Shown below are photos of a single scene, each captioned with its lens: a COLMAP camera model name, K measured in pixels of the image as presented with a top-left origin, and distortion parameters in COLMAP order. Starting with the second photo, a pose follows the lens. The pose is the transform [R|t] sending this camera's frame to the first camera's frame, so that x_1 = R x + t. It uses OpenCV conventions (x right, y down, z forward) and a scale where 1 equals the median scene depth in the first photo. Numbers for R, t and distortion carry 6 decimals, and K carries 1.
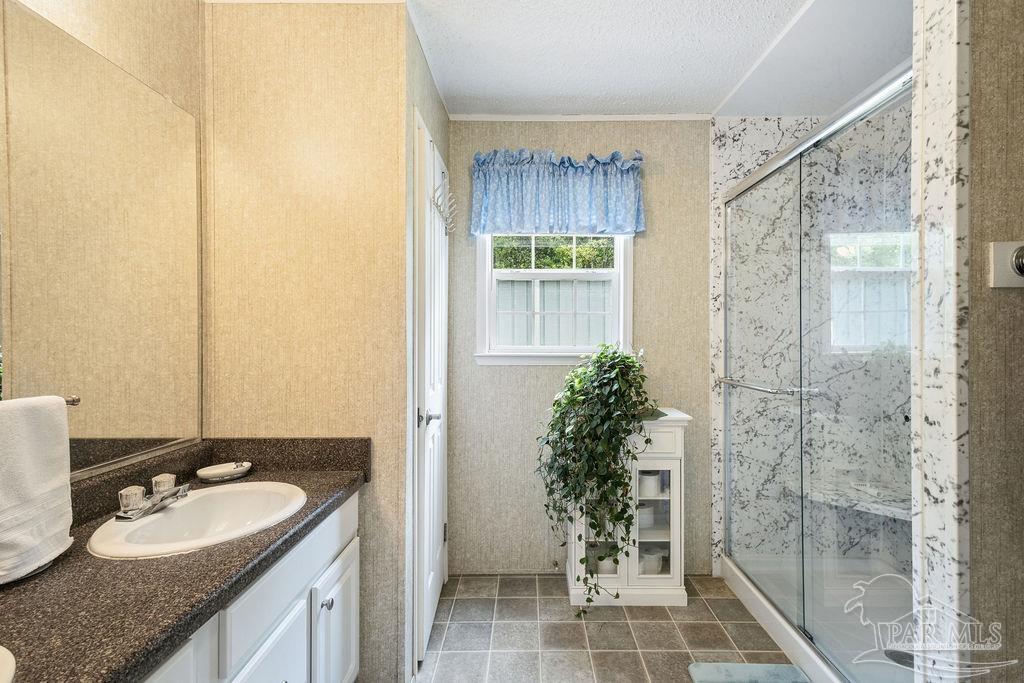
lens RADIAL K [[468.4, 0, 512.0], [0, 468.4, 341.5], [0, 0, 1]] dist [-0.001418, -0.000249]
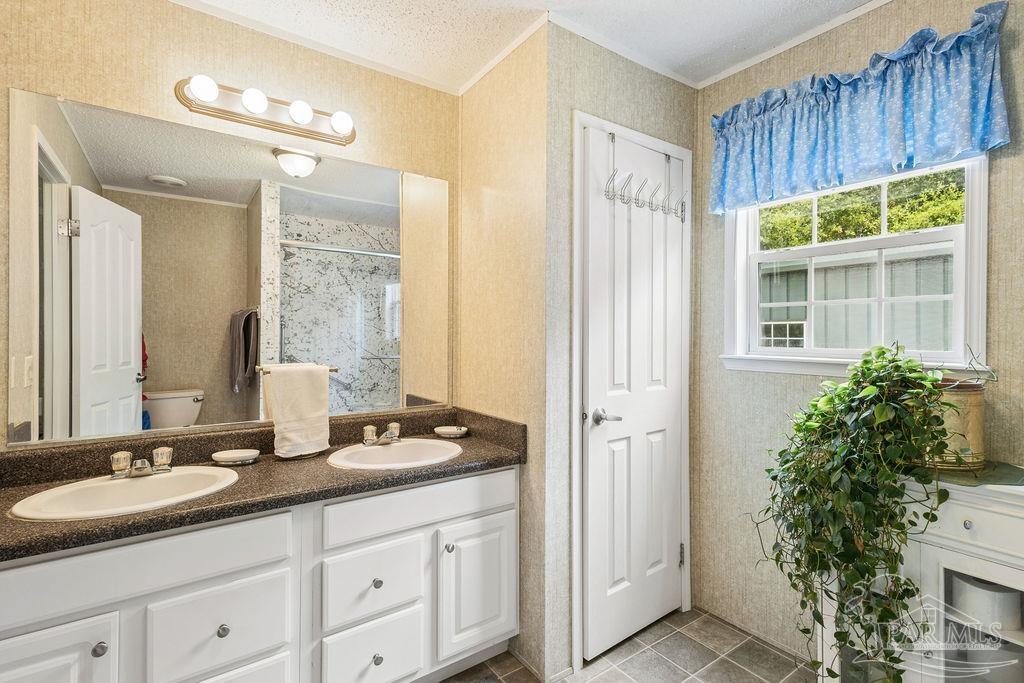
lens RADIAL K [[463.8, 0, 512.0], [0, 463.8, 335.9], [0, 0, 1]] dist [0.002202, 0.000305]
pose [[0.593116, 0.005210, -0.805100, 0.401804], [-0.011537, 0.999931, -0.002029, -0.002868], [0.805034, 0.010492, 0.593136, 0.223443]]
